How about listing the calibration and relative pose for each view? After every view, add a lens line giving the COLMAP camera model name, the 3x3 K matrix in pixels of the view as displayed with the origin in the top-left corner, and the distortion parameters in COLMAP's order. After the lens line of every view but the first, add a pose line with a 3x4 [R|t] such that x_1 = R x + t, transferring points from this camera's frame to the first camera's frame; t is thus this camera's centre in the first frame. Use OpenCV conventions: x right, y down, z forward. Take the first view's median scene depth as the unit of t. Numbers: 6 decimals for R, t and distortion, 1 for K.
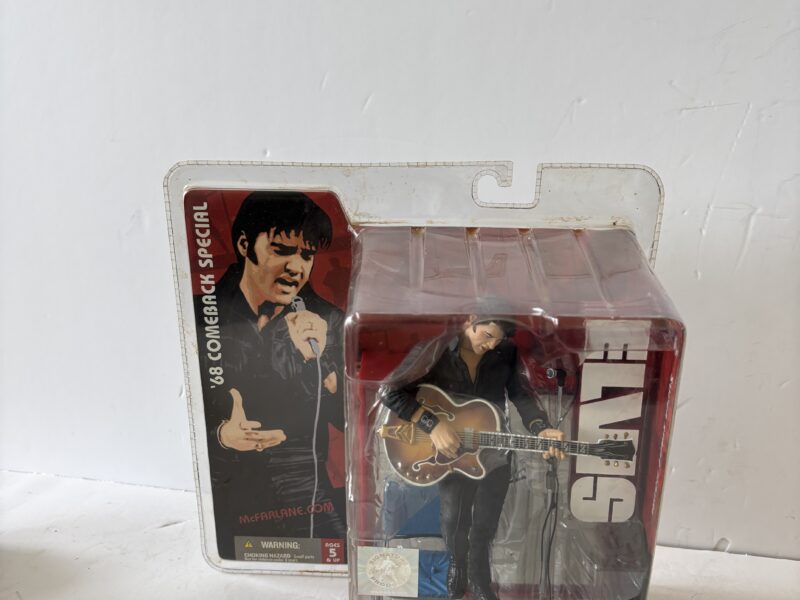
lens RADIAL K [[878.9, 0, 394.0], [0, 878.9, 299.9], [0, 0, 1]] dist [-0.010737, 0.000000]
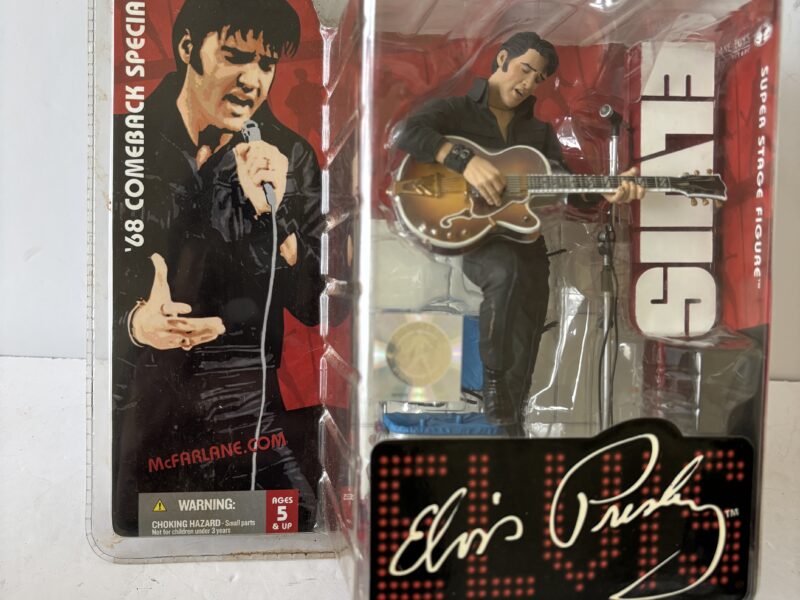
lens RADIAL K [[878.9, 0, 405.2], [0, 878.9, 304.8], [0, 0, 1]] dist [-0.010737, 0.000000]
pose [[0.980694, 0.009034, 0.195341, -0.140560], [0.059019, 0.938677, -0.339710, 0.470378], [-0.186431, 0.344680, 0.920021, 0.340270]]
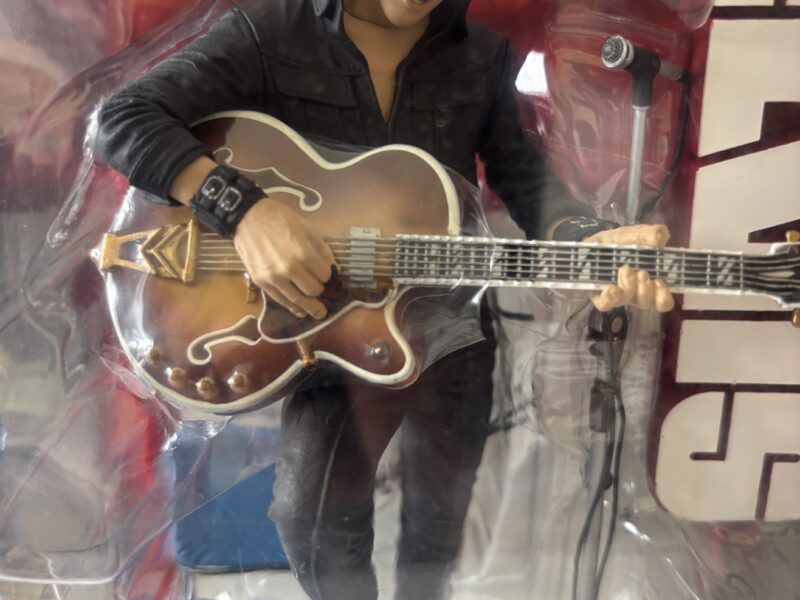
lens RADIAL K [[878.9, 0, 435.5], [0, 878.9, 316.0], [0, 0, 1]] dist [-0.010737, 0.000000]
pose [[0.998095, -0.004512, 0.061530, 0.086150], [0.005805, 0.999766, -0.020853, 0.173701], [-0.061421, 0.021170, 0.997887, 0.636645]]
